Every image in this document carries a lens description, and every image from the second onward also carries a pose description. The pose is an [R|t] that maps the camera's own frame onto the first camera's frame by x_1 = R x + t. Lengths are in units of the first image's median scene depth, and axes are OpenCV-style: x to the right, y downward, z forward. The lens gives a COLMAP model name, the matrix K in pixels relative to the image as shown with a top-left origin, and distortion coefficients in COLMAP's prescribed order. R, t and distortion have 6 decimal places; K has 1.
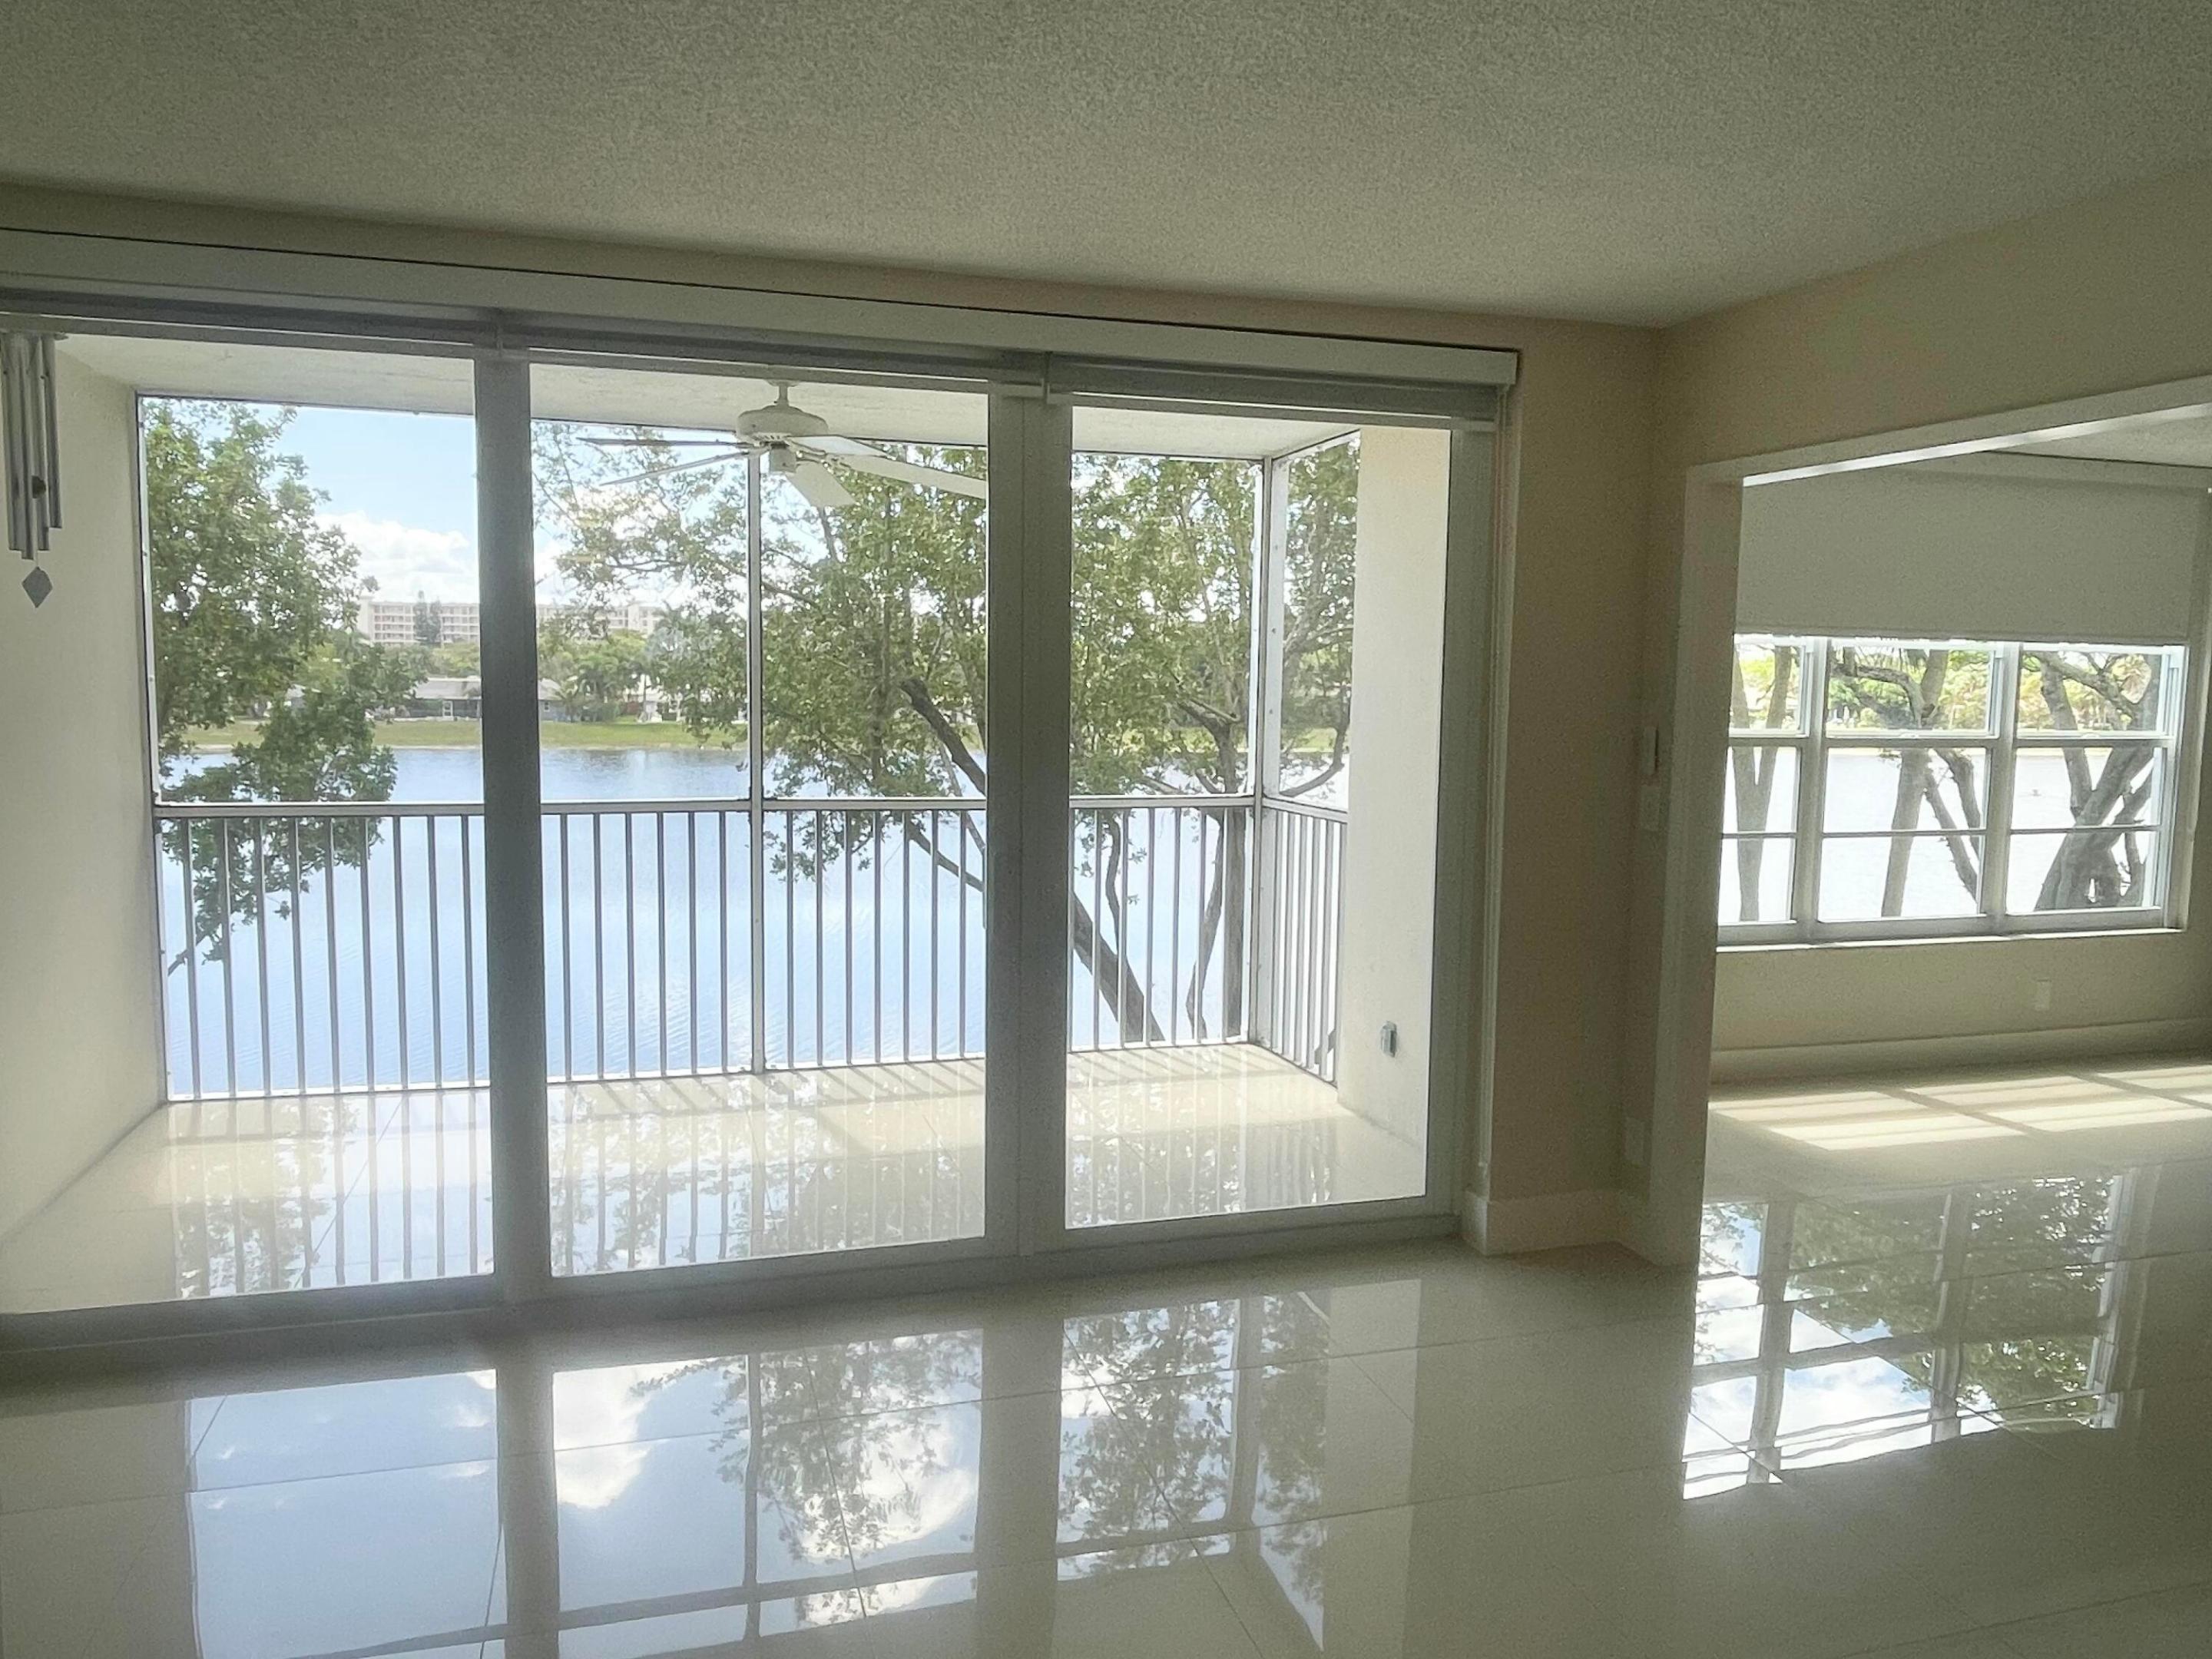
lens RADIAL K [[1551.7, 0, 1102.1], [0, 1551.7, 832.2], [0, 0, 1]] dist [0.016308, -0.028850]
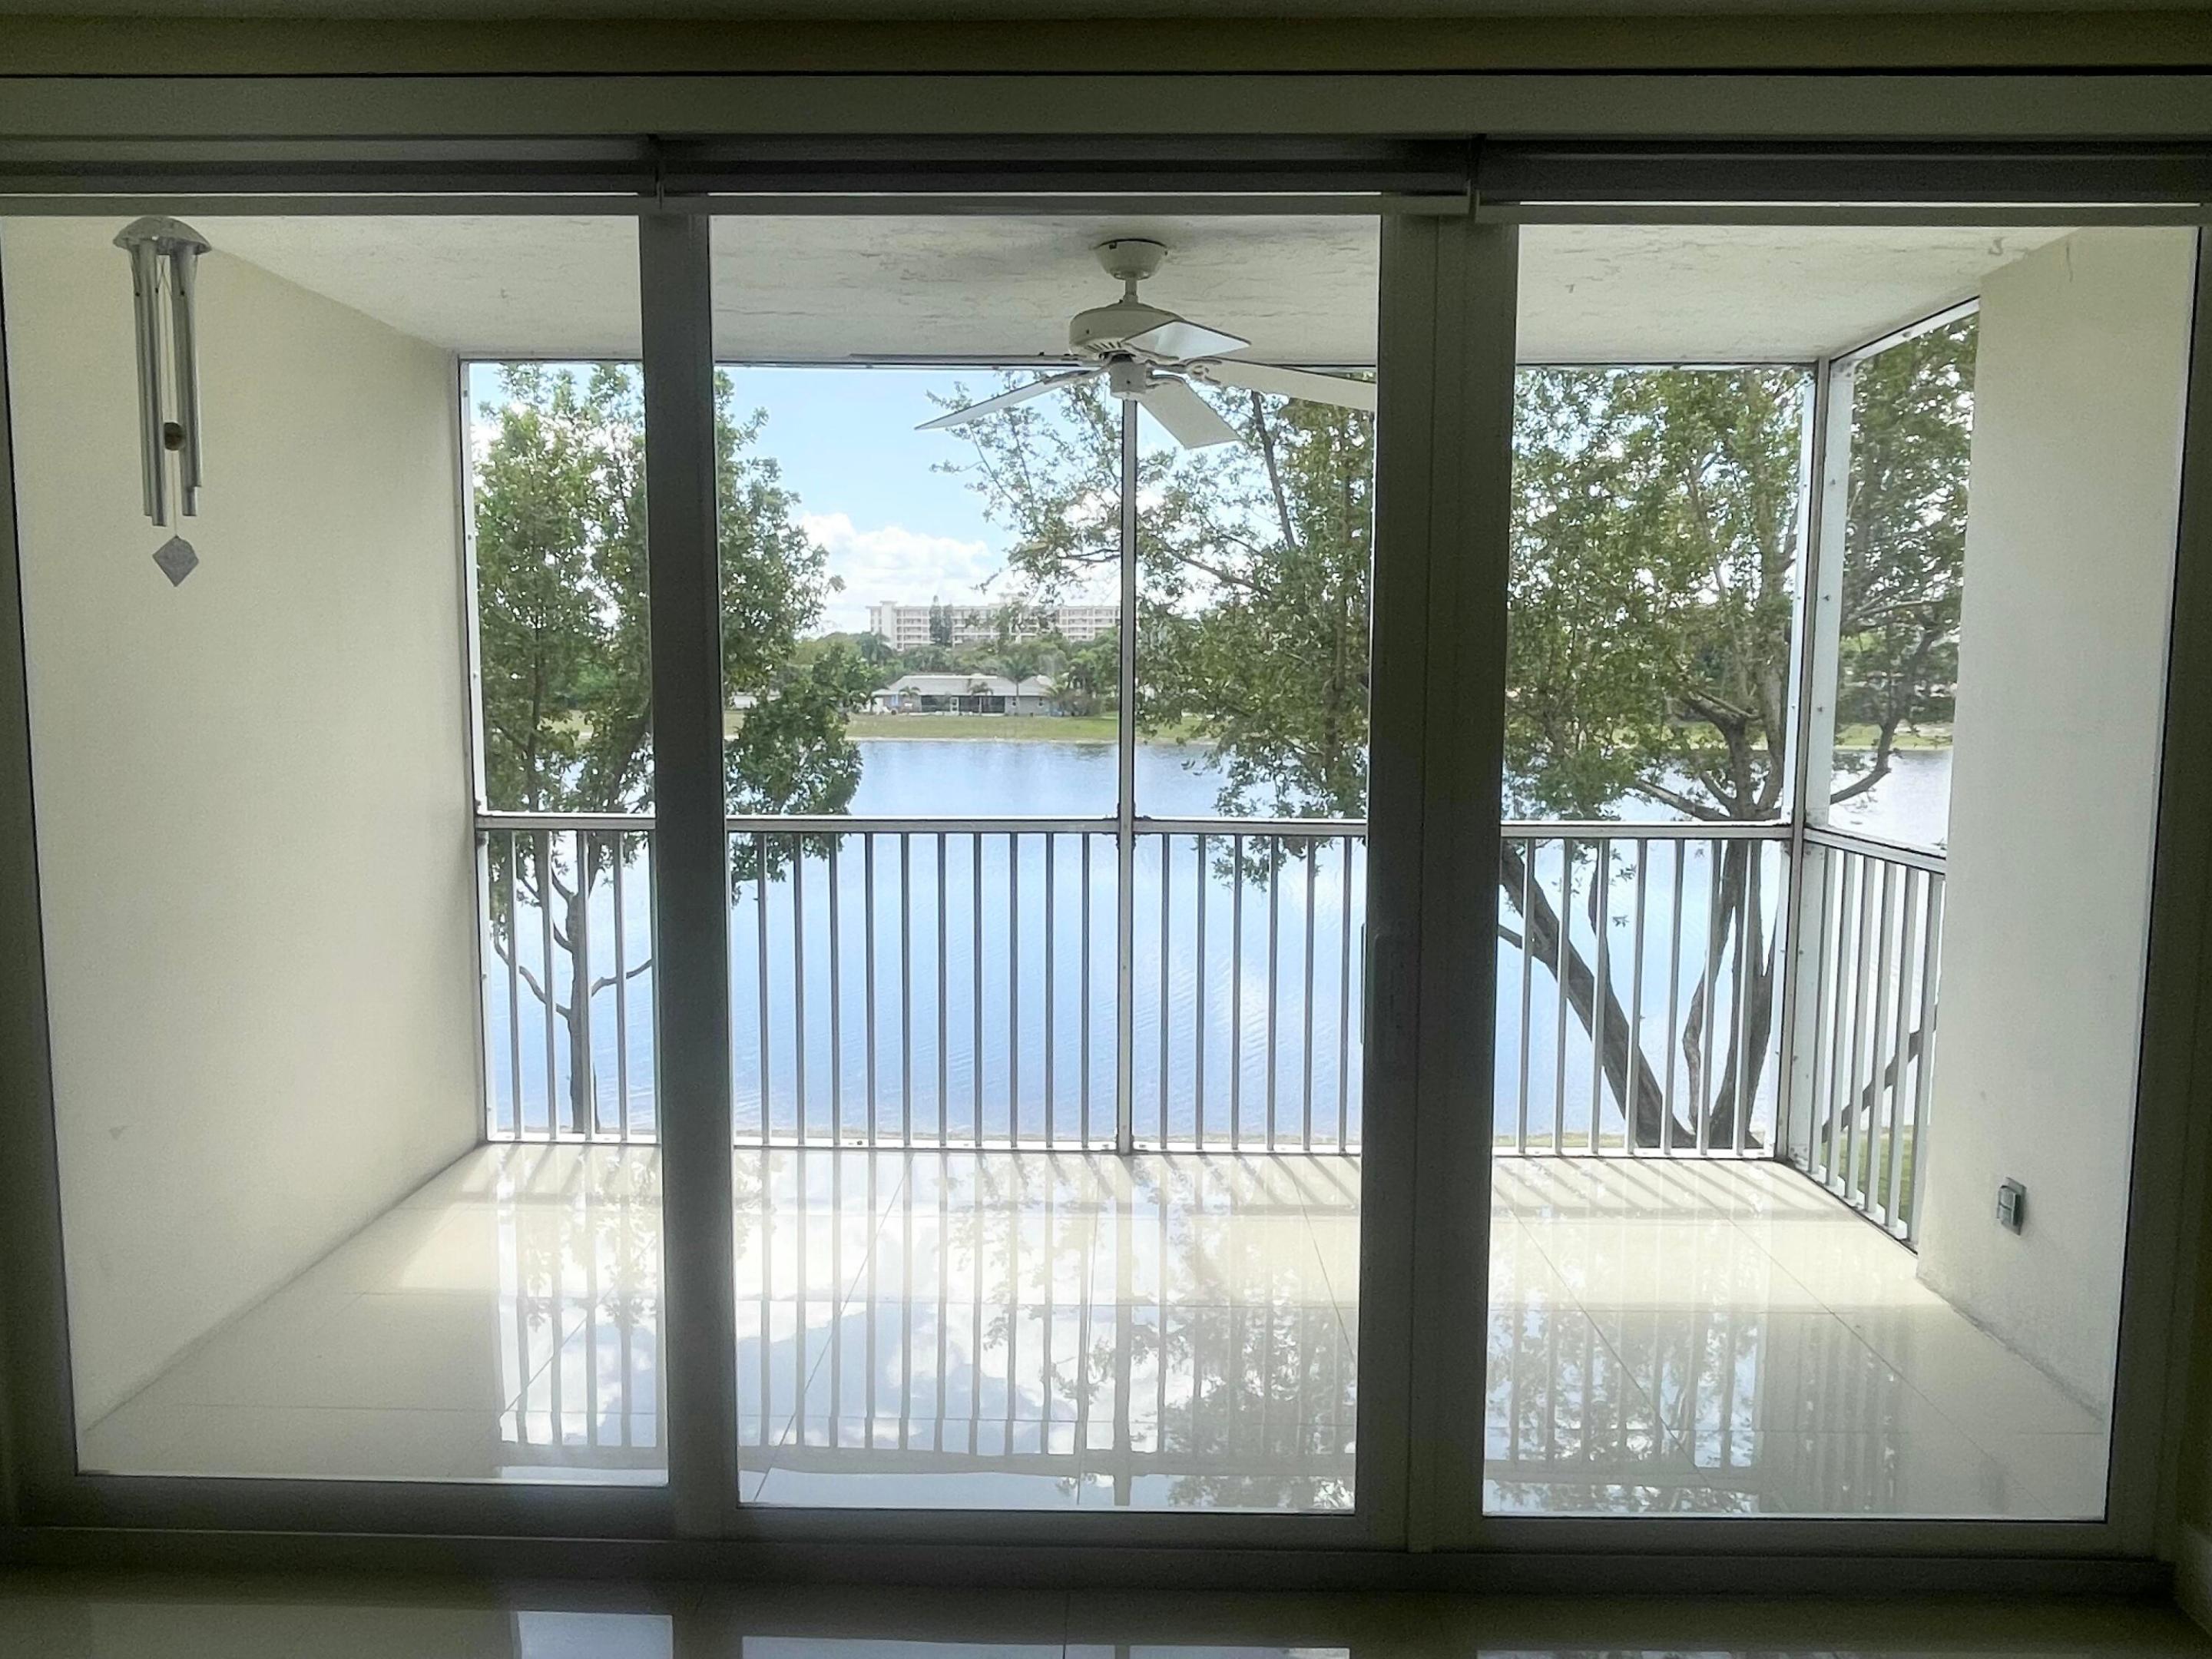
lens RADIAL K [[1551.7, 0, 1095.9], [0, 1551.7, 830.7], [0, 0, 1]] dist [0.016308, -0.028850]
pose [[0.952472, 0.022928, -0.303762, 0.003652], [-0.022058, 0.999737, 0.006293, -0.007867], [0.303826, 0.000707, 0.952727, 0.087869]]
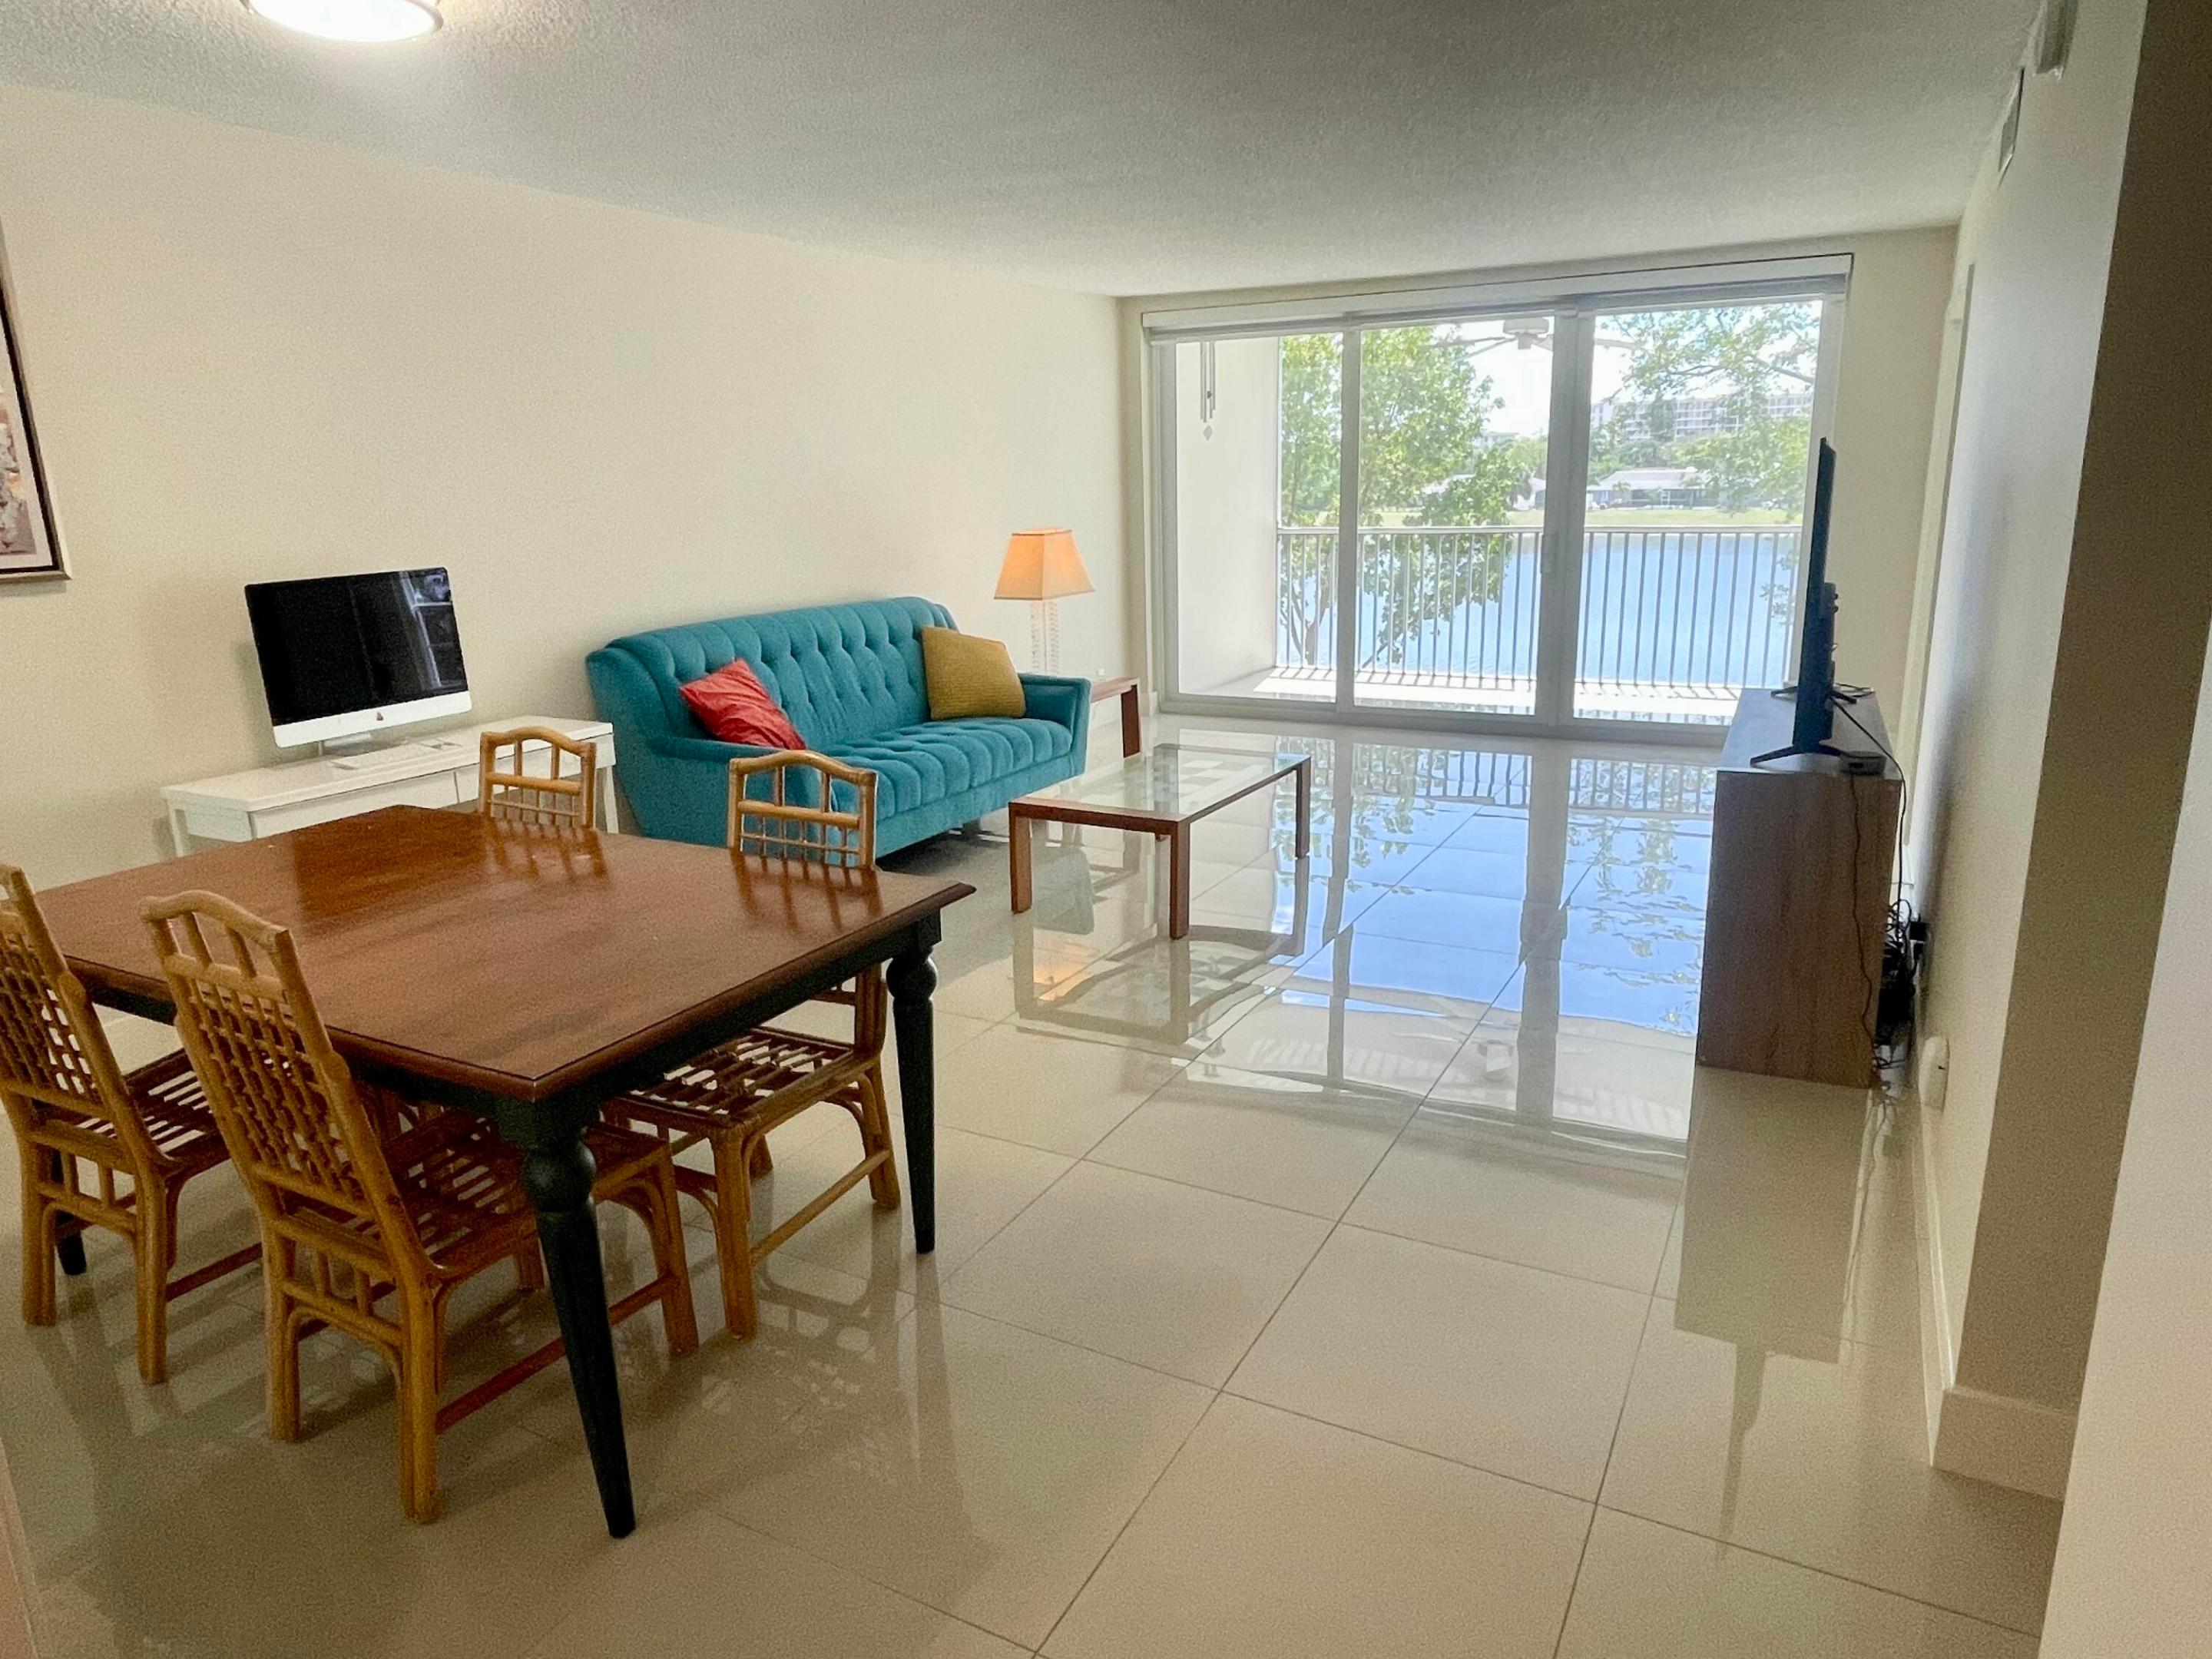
lens RADIAL K [[1389.8, 0, 1091.0], [0, 1389.8, 826.2], [0, 0, 1]] dist [0.008120, -0.002825]
pose [[0.704220, 0.144260, -0.695172, 0.226643], [-0.037950, 0.985388, 0.166041, 0.029370], [0.708967, -0.090548, 0.699404, -0.215345]]
